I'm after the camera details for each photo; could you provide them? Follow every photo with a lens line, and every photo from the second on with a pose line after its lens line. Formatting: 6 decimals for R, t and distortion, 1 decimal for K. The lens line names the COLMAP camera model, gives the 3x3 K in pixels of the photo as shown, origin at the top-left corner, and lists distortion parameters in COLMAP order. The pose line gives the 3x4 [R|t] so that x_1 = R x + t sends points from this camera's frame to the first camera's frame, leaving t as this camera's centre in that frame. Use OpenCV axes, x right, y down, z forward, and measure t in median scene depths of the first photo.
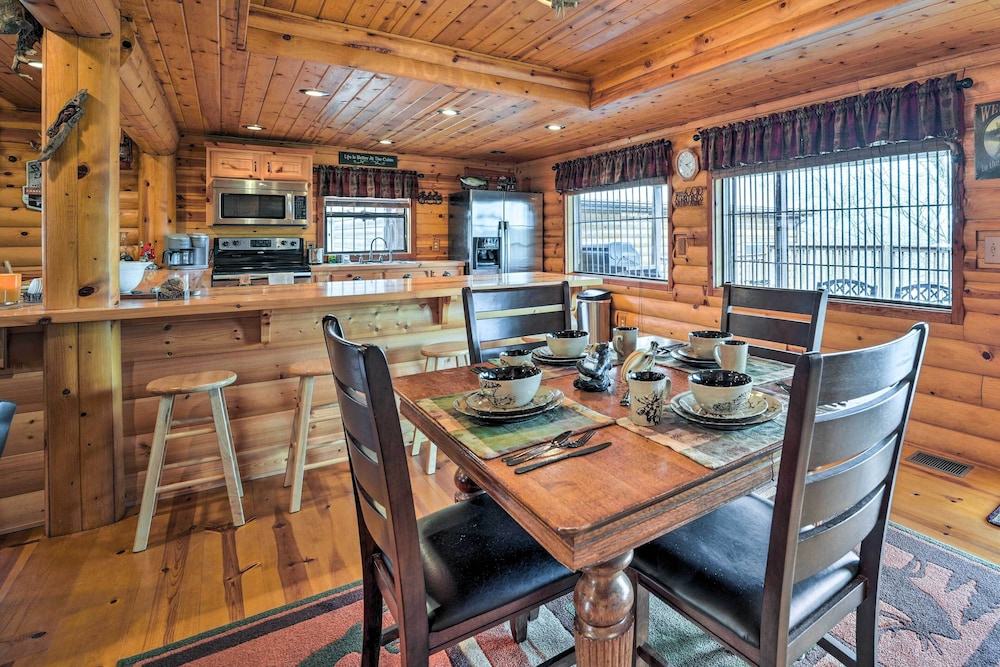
lens RADIAL K [[538.8, 0, 659.8], [0, 538.8, 233.8], [0, 0, 1]] dist [-0.023657, 0.001715]
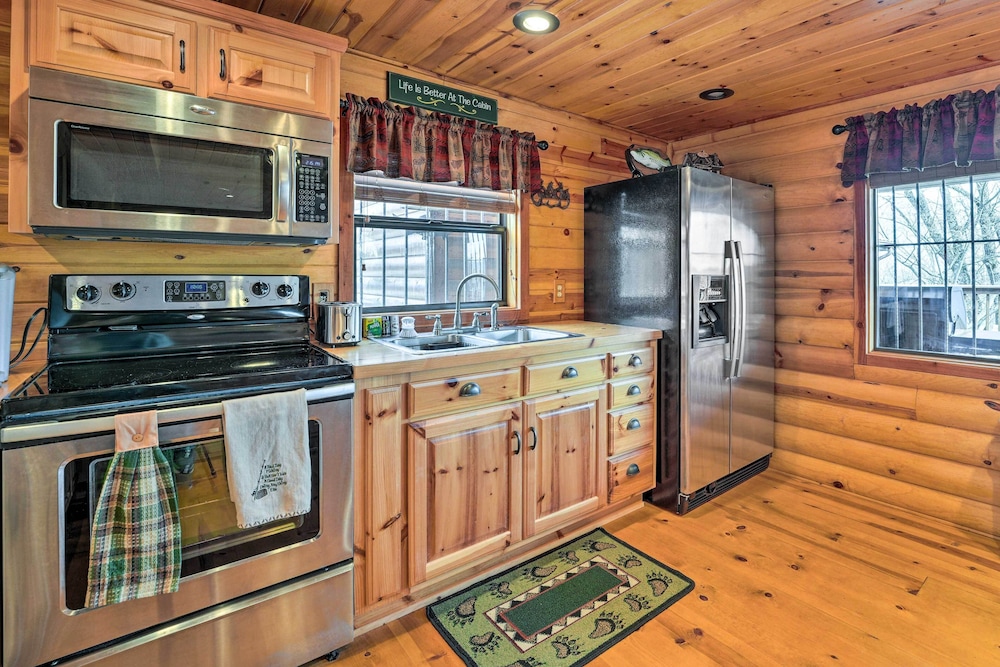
lens RADIAL K [[489.4, 0, 576.9], [0, 489.4, 270.2], [0, 0, 1]] dist [-0.022829, -0.000347]
pose [[0.999759, 0.004361, 0.021530, -0.473275], [-0.004329, 0.999989, -0.001516, 0.003588], [-0.021537, 0.001422, 0.999767, 0.632454]]
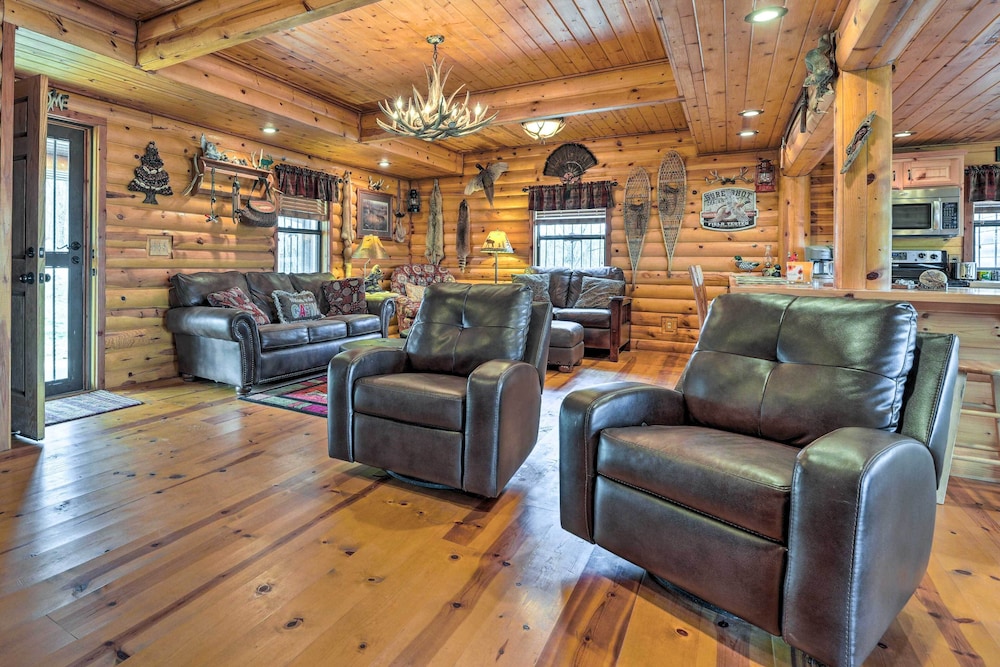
lens RADIAL K [[553.8, 0, 367.7], [0, 553.8, 263.5], [0, 0, 1]] dist [-0.019518, 0.001815]
pose [[0.288559, 0.010265, -0.957407, -0.079060], [-0.007517, 0.999936, 0.008455, 0.028600], [0.957433, 0.004757, 0.288618, -0.181668]]
